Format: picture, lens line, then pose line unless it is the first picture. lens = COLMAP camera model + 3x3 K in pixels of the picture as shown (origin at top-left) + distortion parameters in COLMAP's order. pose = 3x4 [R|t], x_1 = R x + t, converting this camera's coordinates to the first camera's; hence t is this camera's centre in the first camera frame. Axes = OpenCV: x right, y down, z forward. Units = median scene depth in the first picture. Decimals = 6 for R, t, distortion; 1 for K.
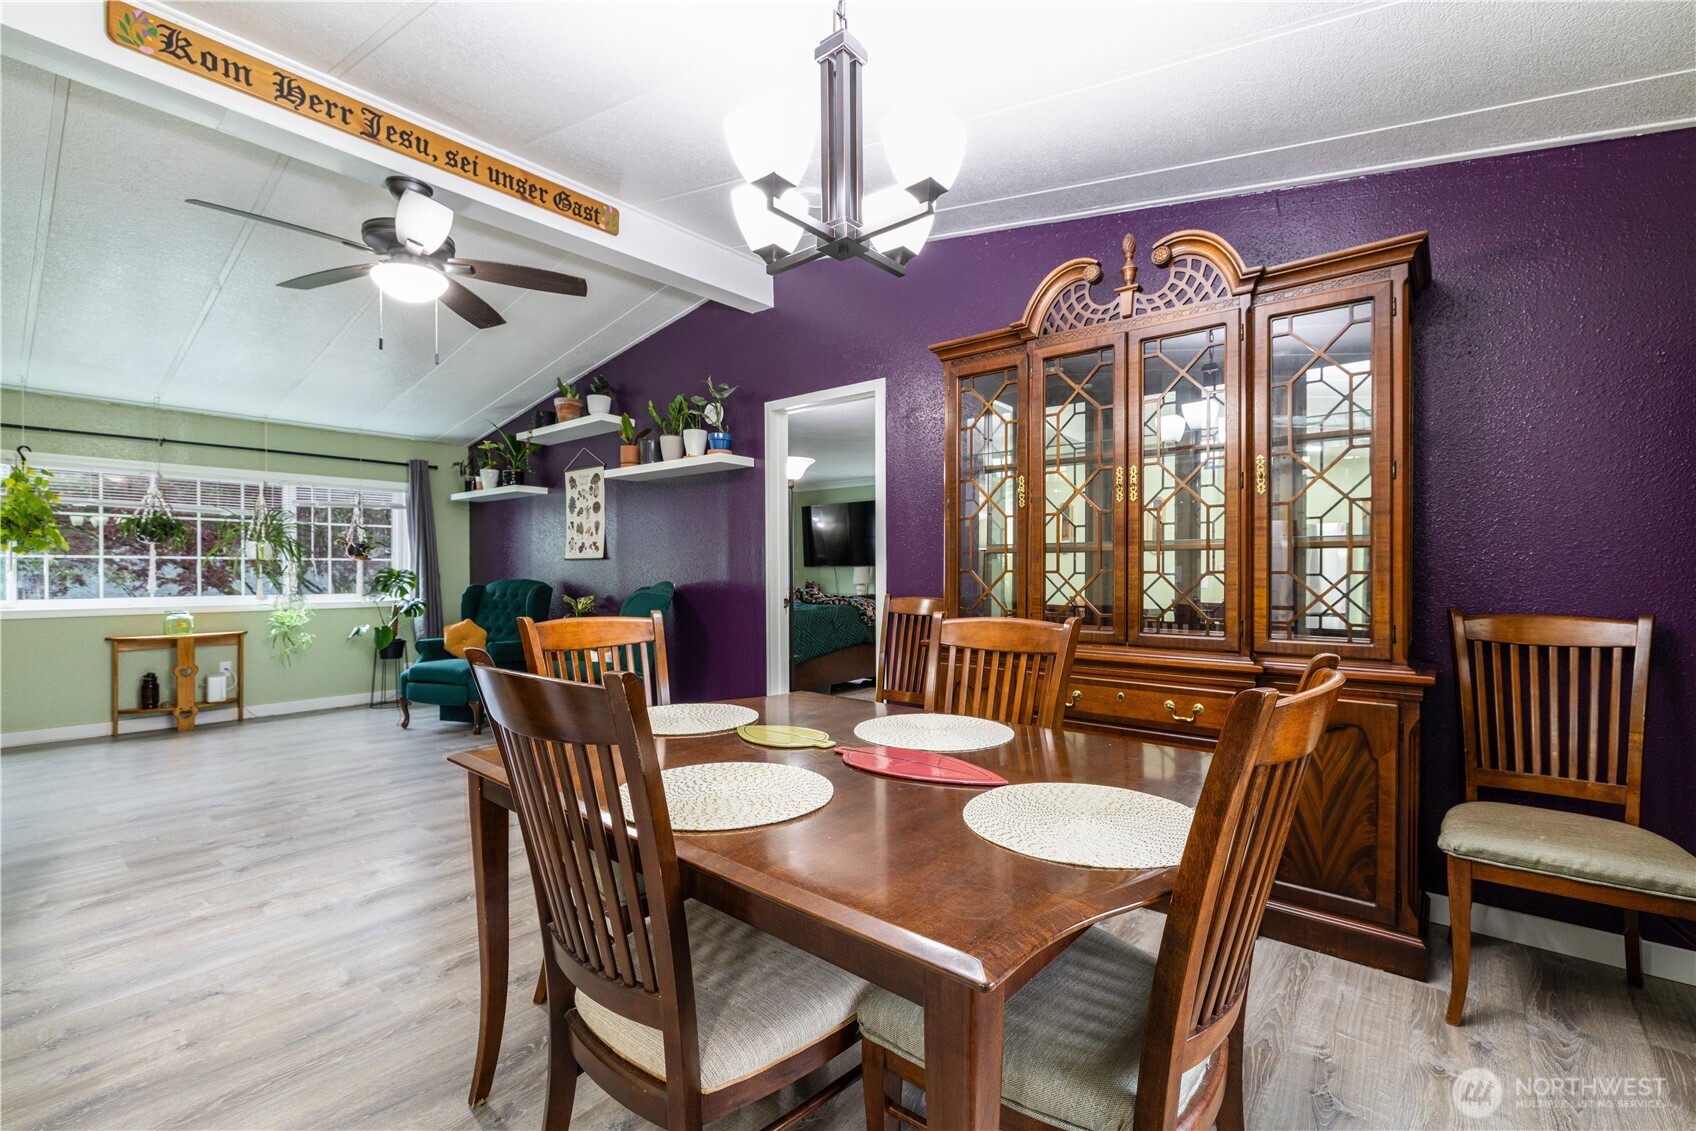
lens RADIAL K [[731.7, 0, 857.1], [0, 731.7, 568.5], [0, 0, 1]] dist [0.001426, 0.000001]
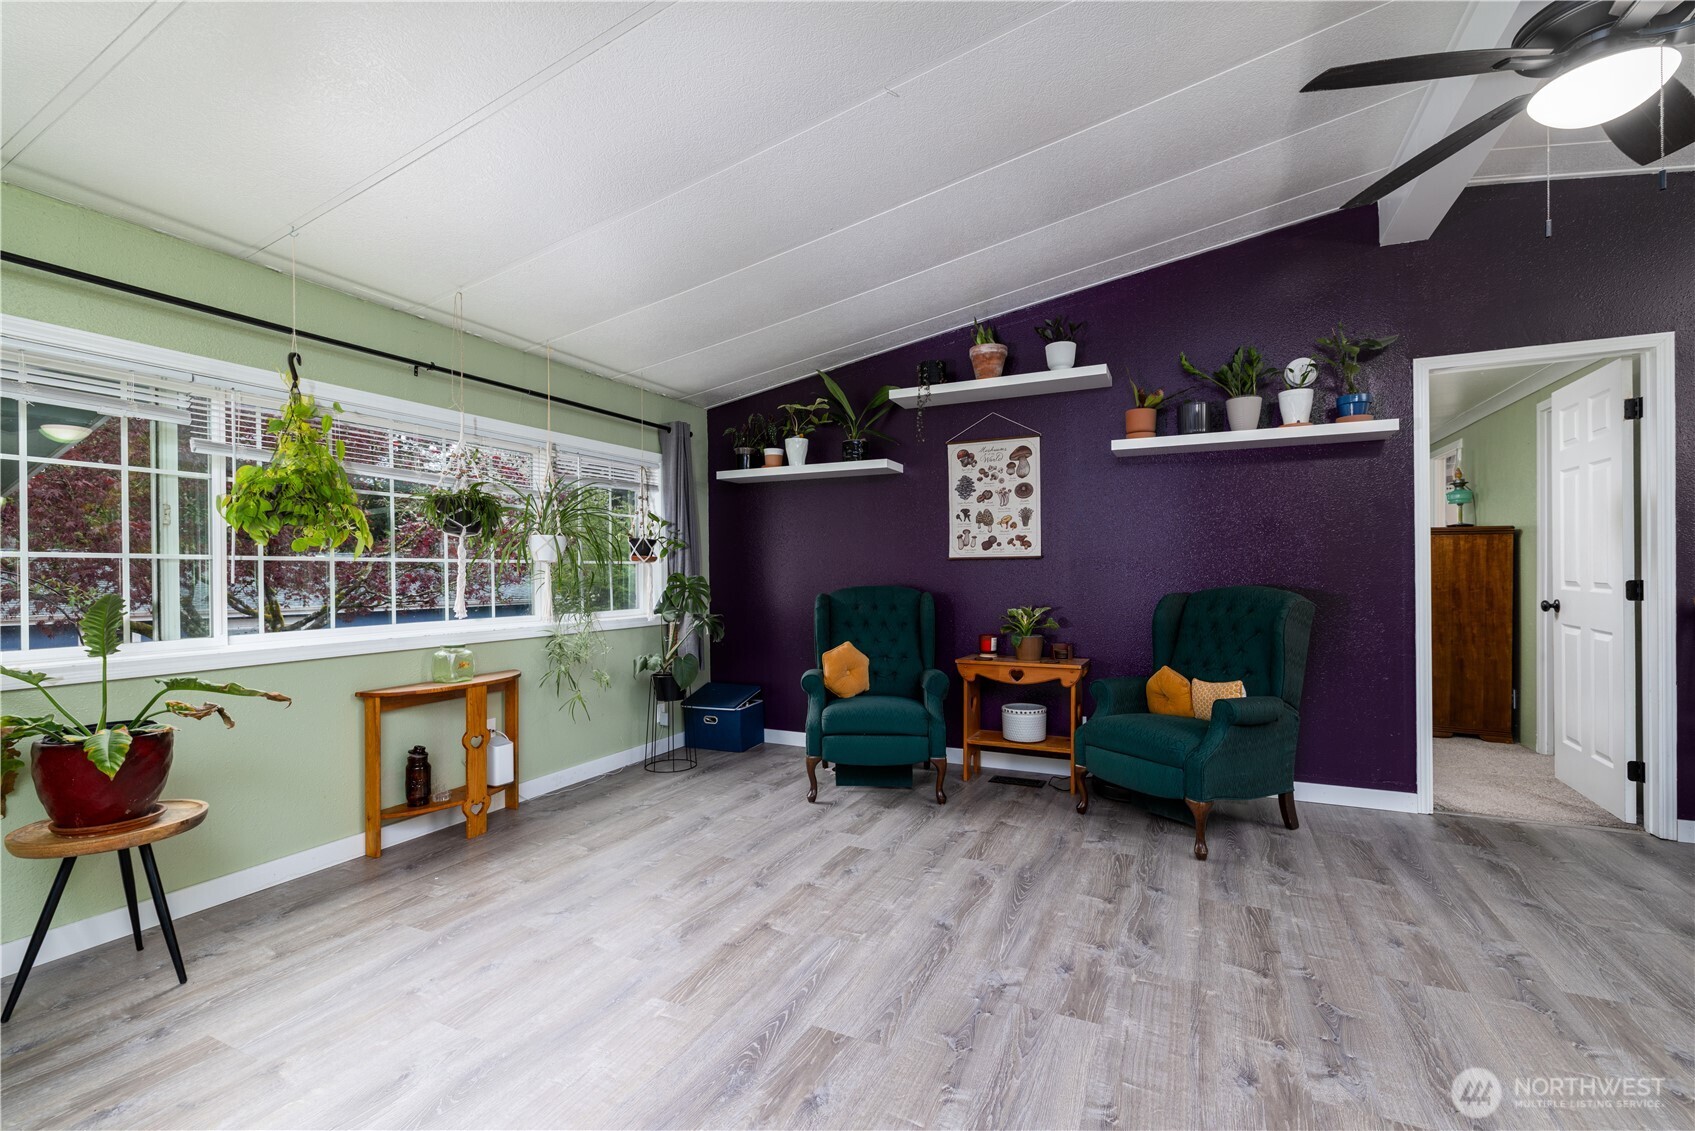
lens RADIAL K [[731.2, 0, 842.0], [0, 731.2, 568.5], [0, 0, 1]] dist [0.001426, 0.000001]
pose [[0.970637, -0.007280, 0.240440, -0.727315], [0.006805, 0.999973, 0.002804, -0.005326], [-0.240454, -0.001085, 0.970660, 0.301417]]
